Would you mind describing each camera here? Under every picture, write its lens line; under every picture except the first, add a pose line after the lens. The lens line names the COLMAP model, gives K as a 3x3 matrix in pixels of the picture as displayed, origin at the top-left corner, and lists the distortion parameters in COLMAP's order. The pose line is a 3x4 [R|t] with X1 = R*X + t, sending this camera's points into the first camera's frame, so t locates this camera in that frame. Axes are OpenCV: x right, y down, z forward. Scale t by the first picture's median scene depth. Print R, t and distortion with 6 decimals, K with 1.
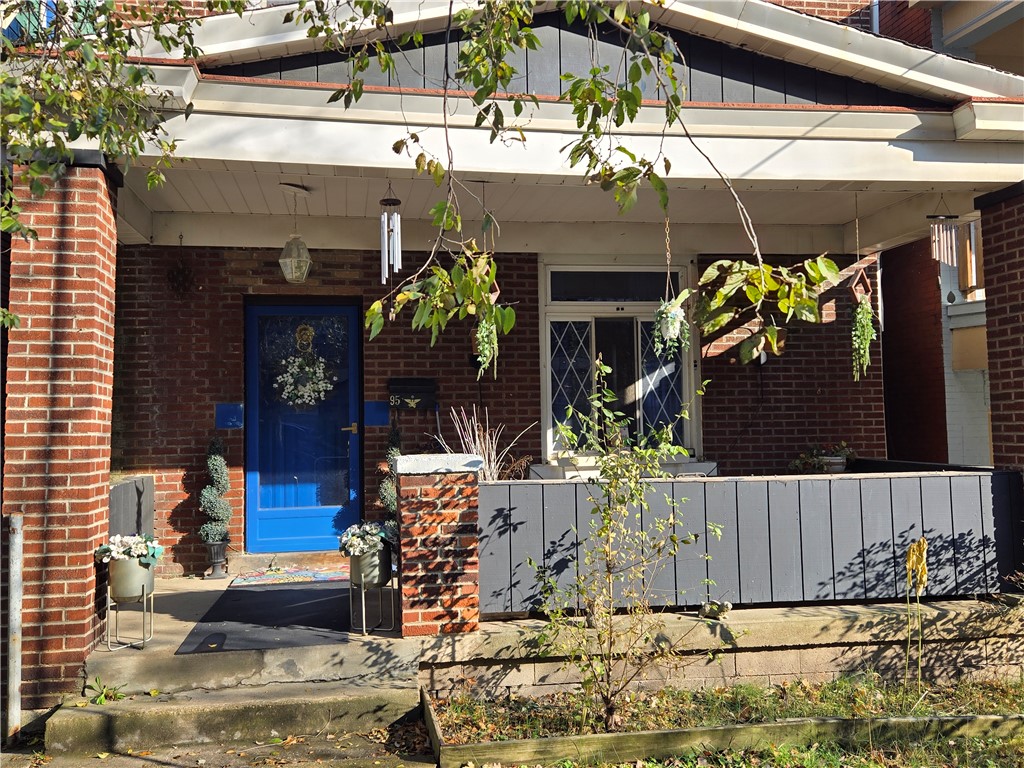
lens RADIAL K [[683.3, 0, 502.3], [0, 683.3, 389.0], [0, 0, 1]] dist [0.076024, -0.058775]
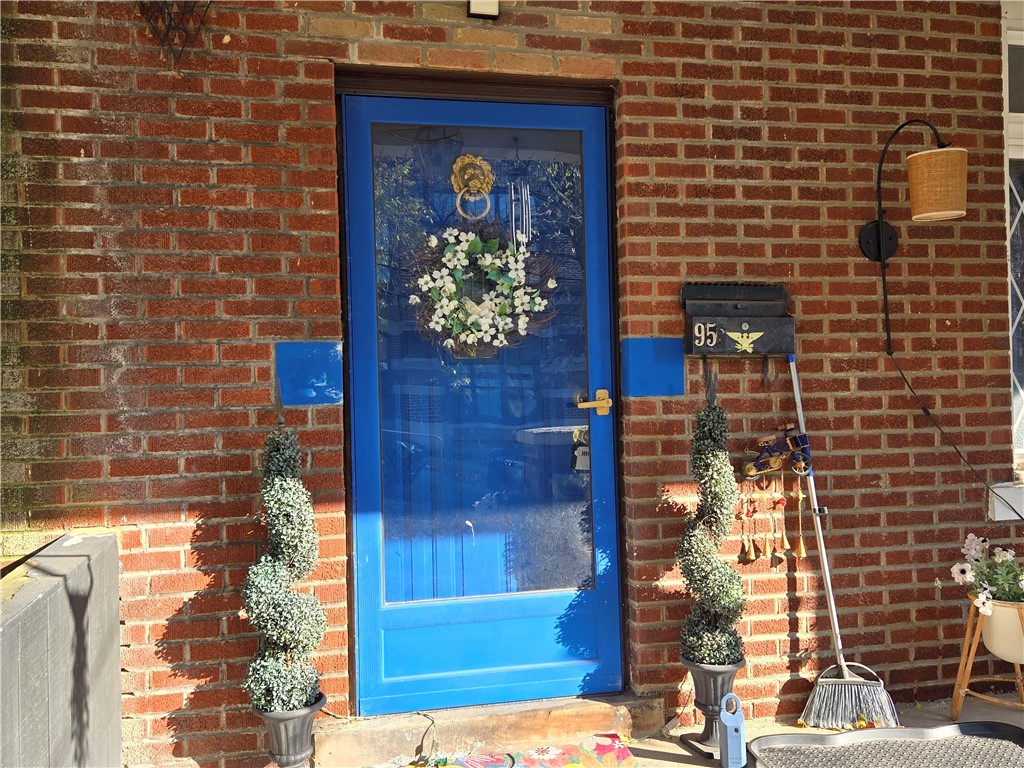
lens RADIAL K [[724.7, 0, 512.0], [0, 724.7, 384.0], [0, 0, 1]] dist [0.049658, -0.024158]
pose [[0.998538, -0.007230, 0.053563, -0.300310], [0.005334, 0.999357, 0.035455, 0.030567], [-0.053785, -0.035118, 0.997935, 0.577106]]
